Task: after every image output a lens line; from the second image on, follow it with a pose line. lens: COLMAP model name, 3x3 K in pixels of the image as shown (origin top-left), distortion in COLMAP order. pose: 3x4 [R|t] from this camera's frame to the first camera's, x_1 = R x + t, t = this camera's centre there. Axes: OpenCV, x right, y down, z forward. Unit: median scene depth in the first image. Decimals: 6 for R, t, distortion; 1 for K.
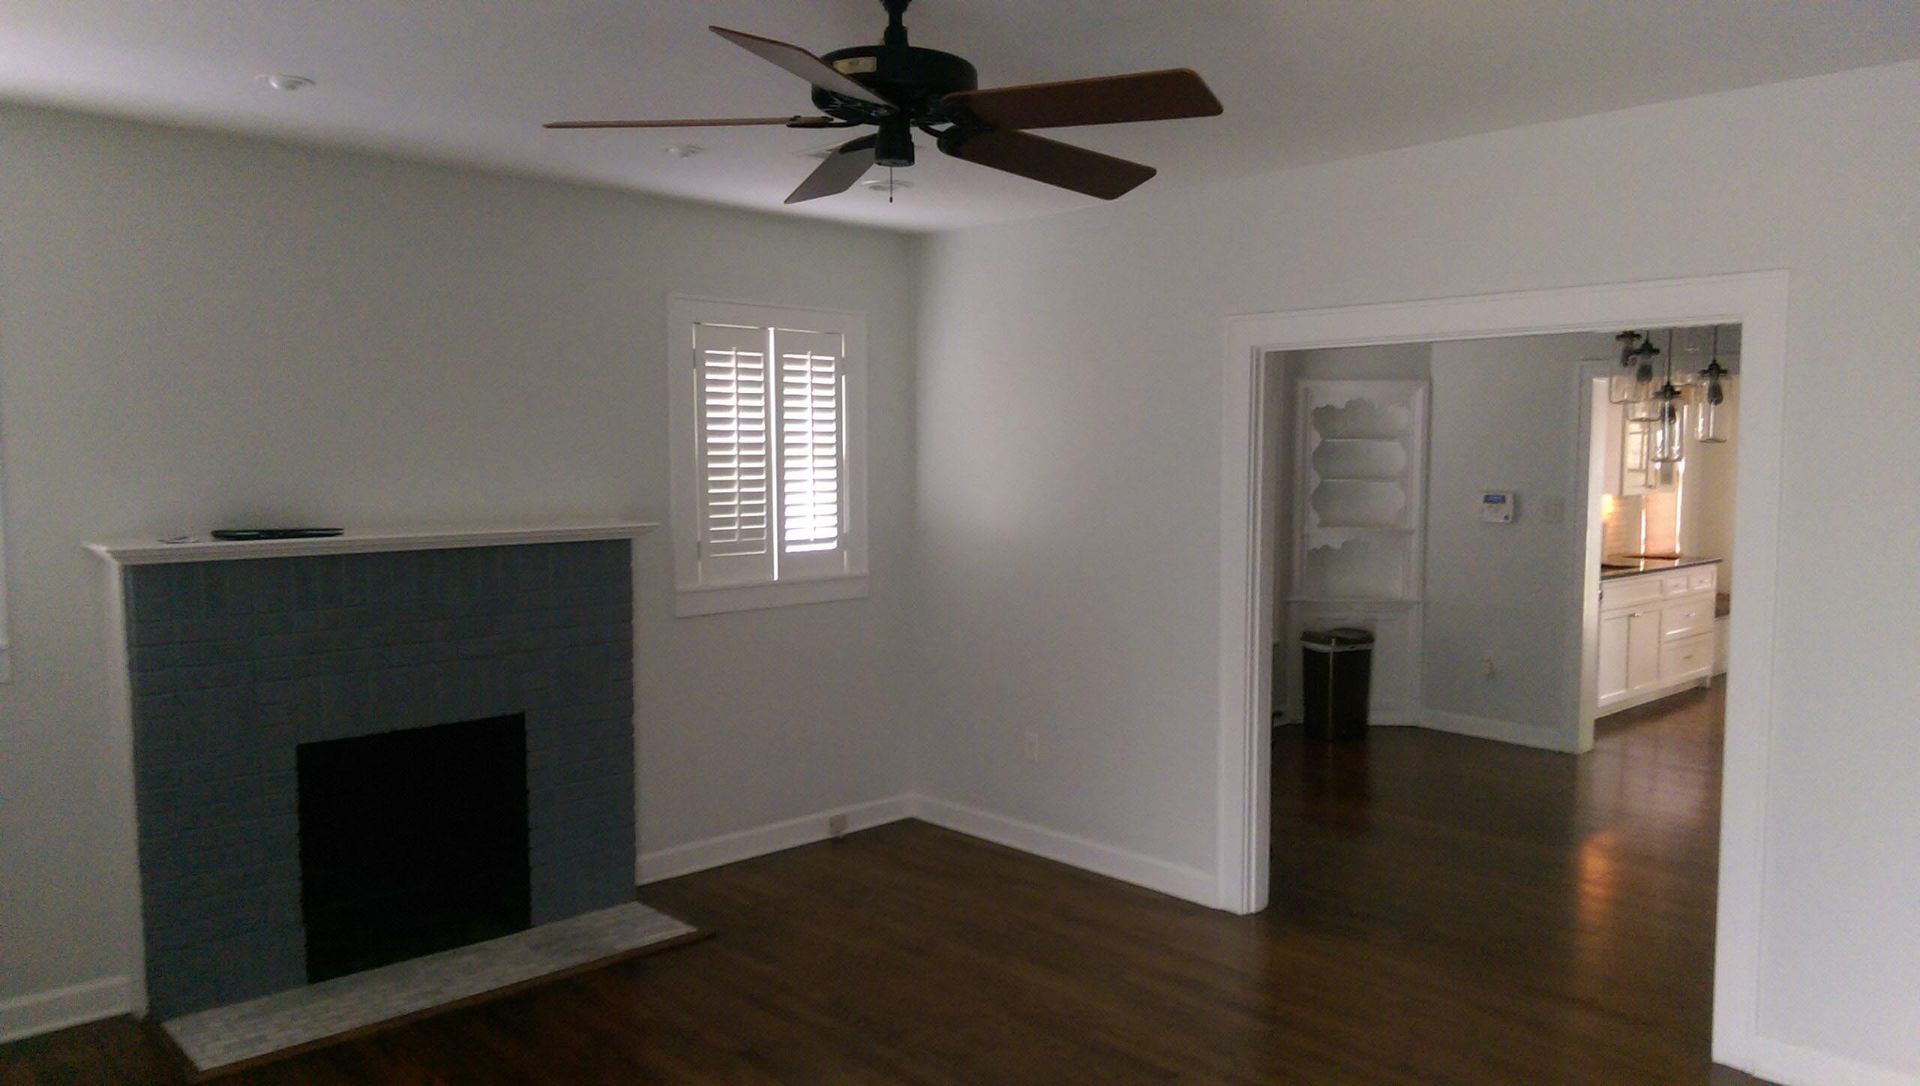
lens RADIAL K [[1425.5, 0, 960.0], [0, 1425.5, 543.0], [0, 0, 1]] dist [0.105896, -0.123844]
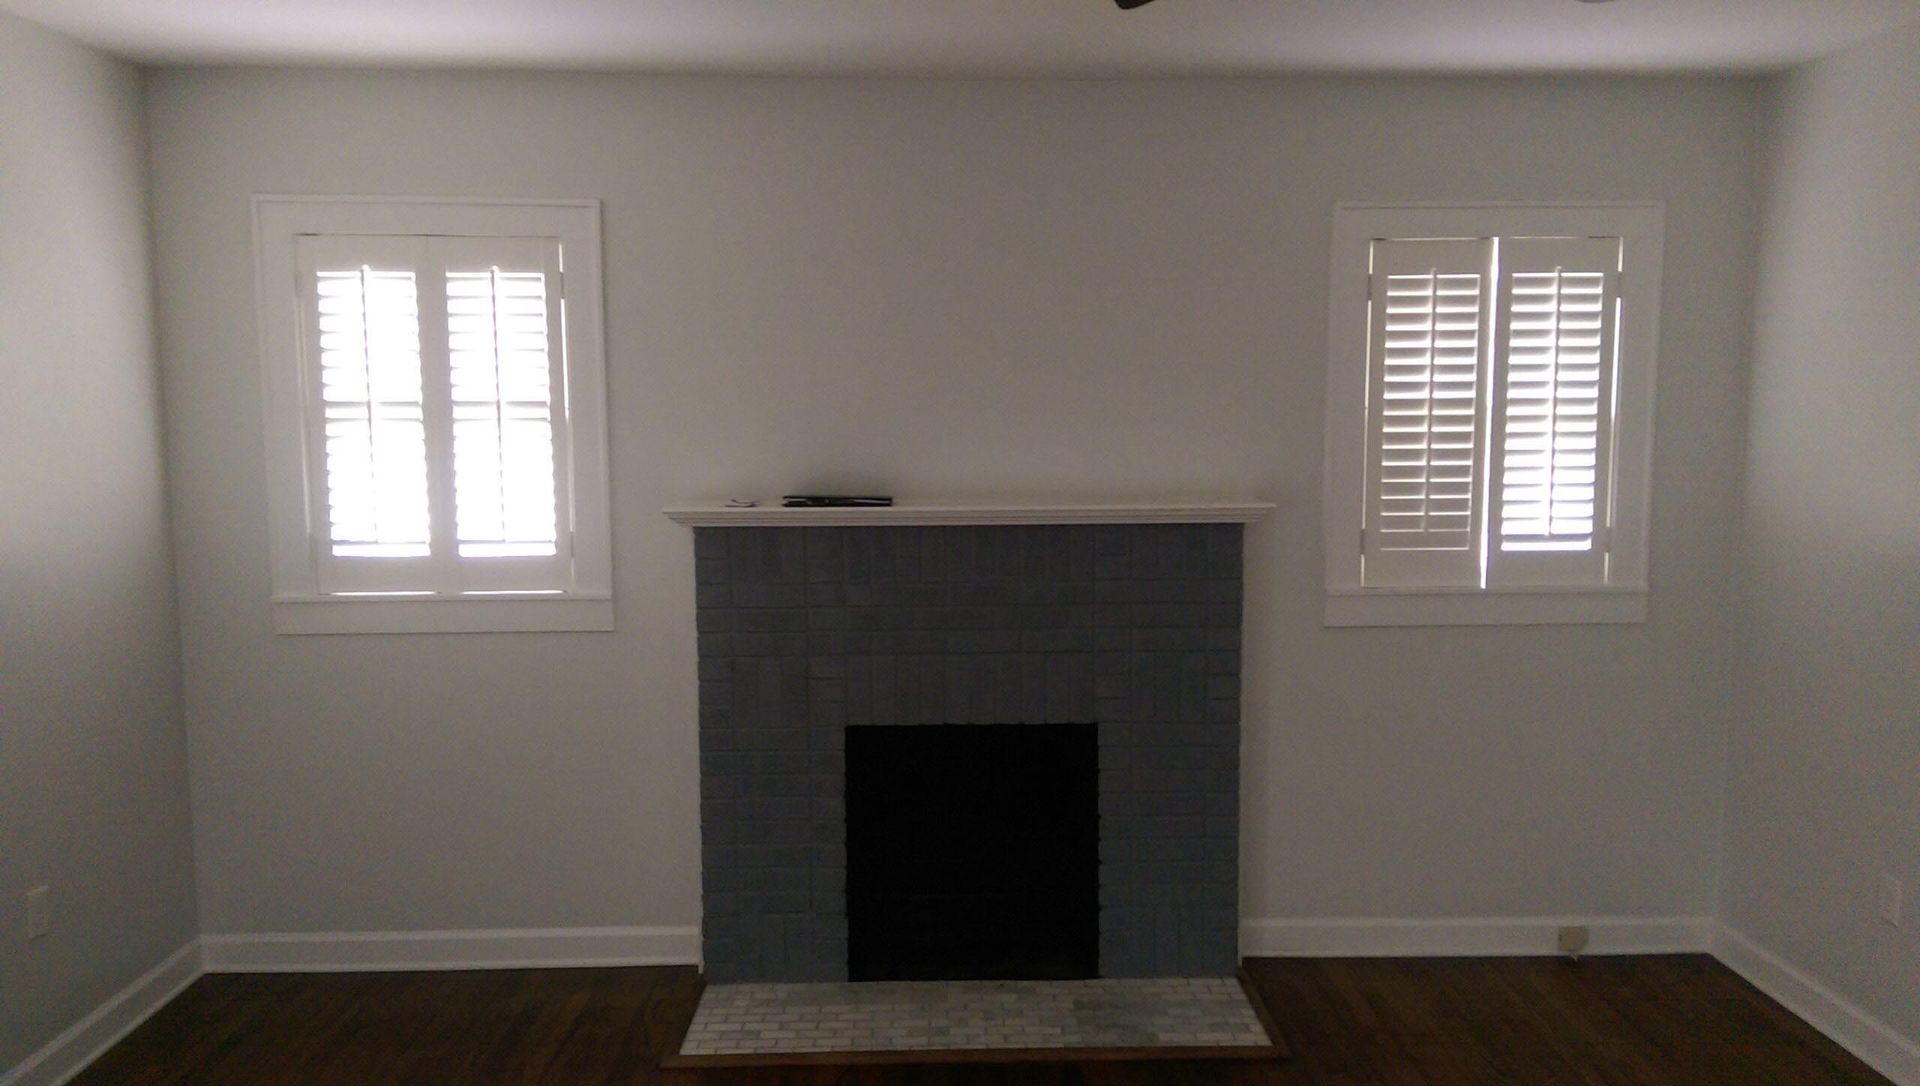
lens RADIAL K [[1425.5, 0, 960.0], [0, 1425.5, 543.0], [0, 0, 1]] dist [0.105896, -0.123844]
pose [[0.747354, 0.070457, -0.660680, 0.161239], [-0.044268, 0.997432, 0.056293, -0.027562], [0.662950, -0.012823, 0.748554, 0.287270]]
